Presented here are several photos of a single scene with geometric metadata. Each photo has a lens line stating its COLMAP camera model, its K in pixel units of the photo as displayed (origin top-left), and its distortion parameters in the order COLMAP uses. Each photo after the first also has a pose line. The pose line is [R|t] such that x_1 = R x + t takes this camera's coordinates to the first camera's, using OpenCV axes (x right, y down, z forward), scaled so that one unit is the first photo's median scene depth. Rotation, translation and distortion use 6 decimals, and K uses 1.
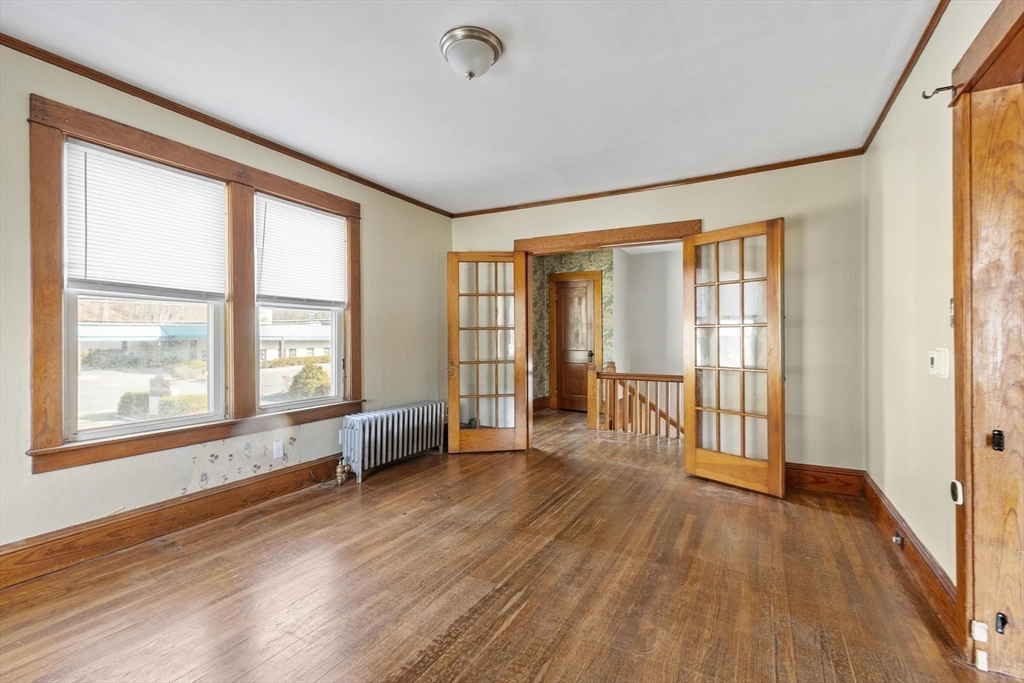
lens RADIAL K [[450.7, 0, 508.5], [0, 450.7, 337.9], [0, 0, 1]] dist [-0.001081, -0.000054]
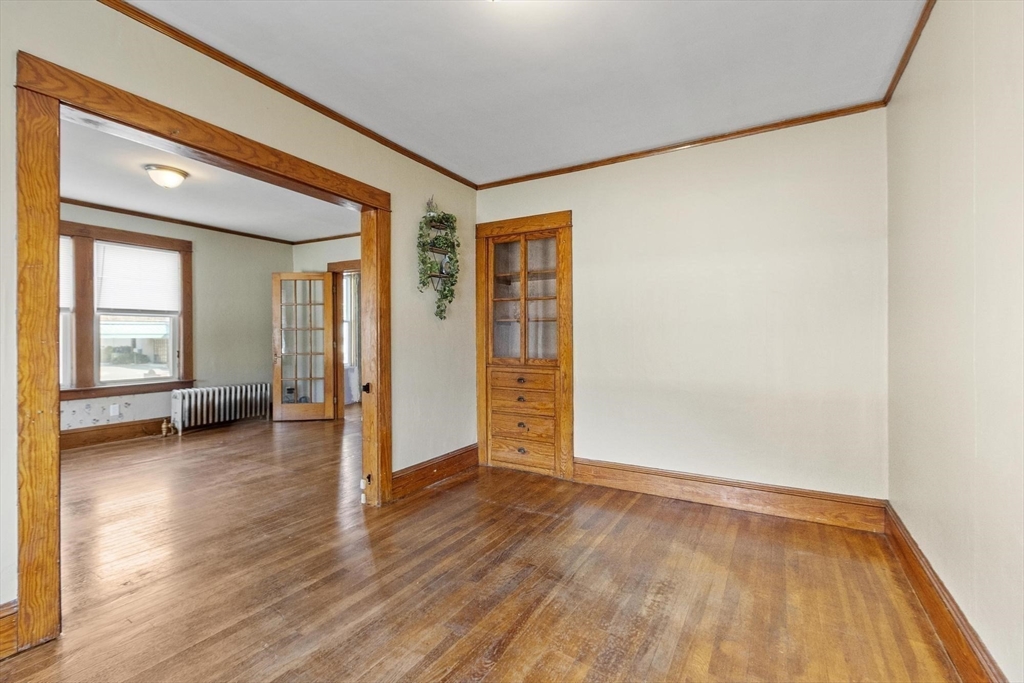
lens RADIAL K [[452.6, 0, 511.2], [0, 452.6, 335.5], [0, 0, 1]] dist [-0.000851, -0.000392]
pose [[0.999721, 0.000519, -0.023630, 0.840809], [-0.000525, 1.000000, -0.000236, -0.002355], [0.023630, 0.000248, 0.999721, -0.474753]]
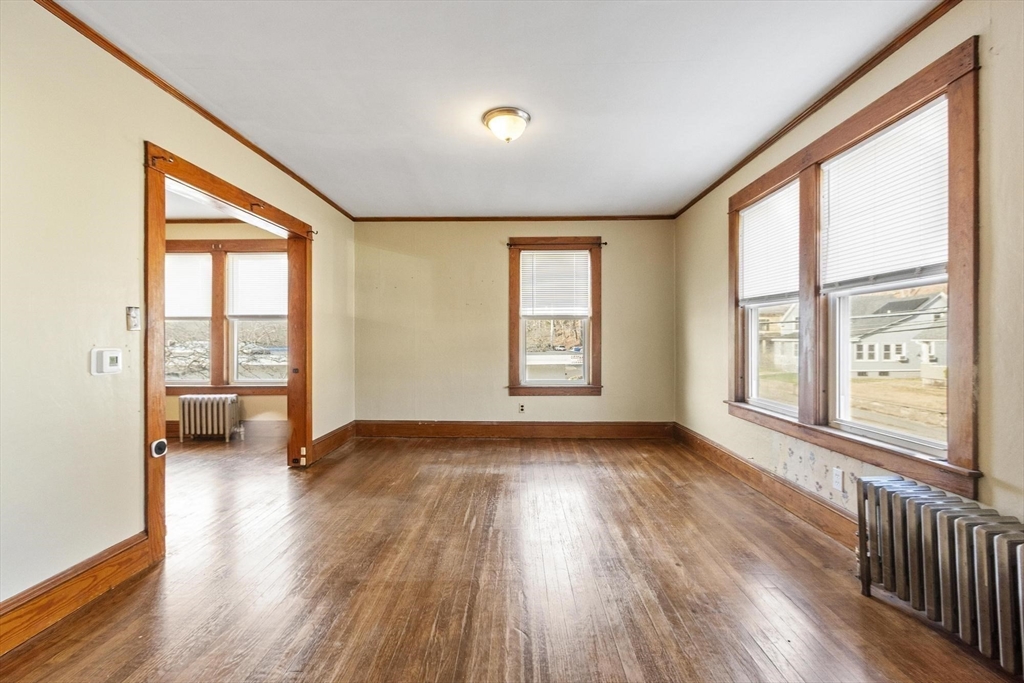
lens RADIAL K [[439.2, 0, 507.2], [0, 439.2, 340.3], [0, 0, 1]] dist [0.000027, -0.000064]
pose [[-0.881559, 0.005630, -0.472041, 0.343908], [0.006136, 0.999981, 0.000468, 0.004159], [0.472035, -0.002484, -0.881576, 1.383266]]
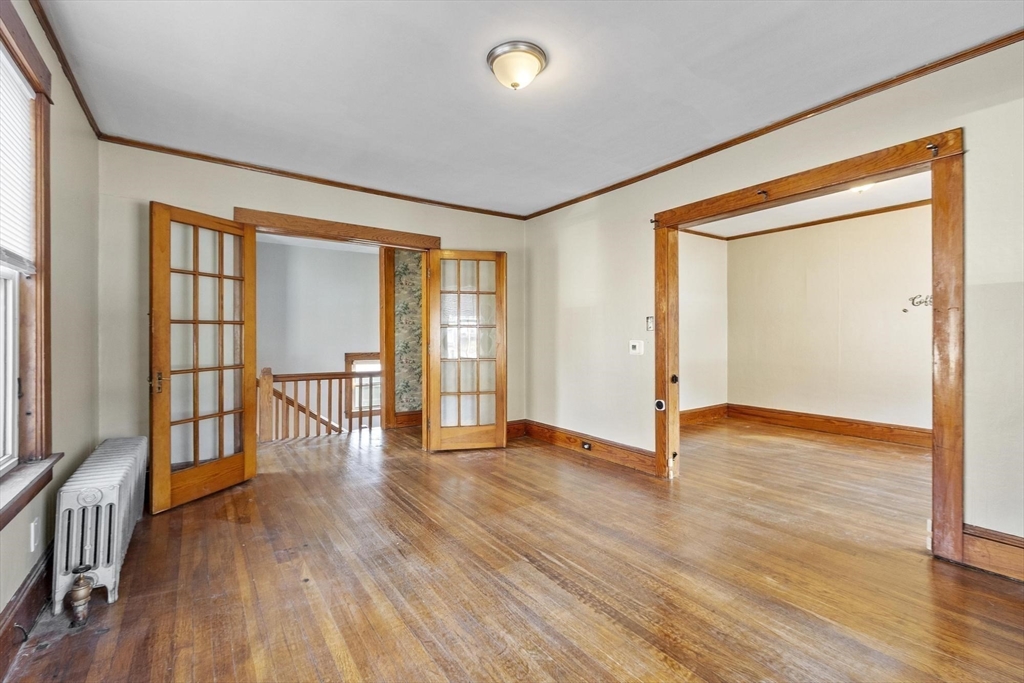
lens RADIAL K [[449.2, 0, 509.6], [0, 449.2, 335.9], [0, 0, 1]] dist [0.000852, 0.000177]
pose [[0.428617, 0.001358, 0.903485, -0.670012], [-0.001223, 0.999999, -0.000923, 0.001321], [-0.903485, -0.000709, 0.428618, 0.363513]]
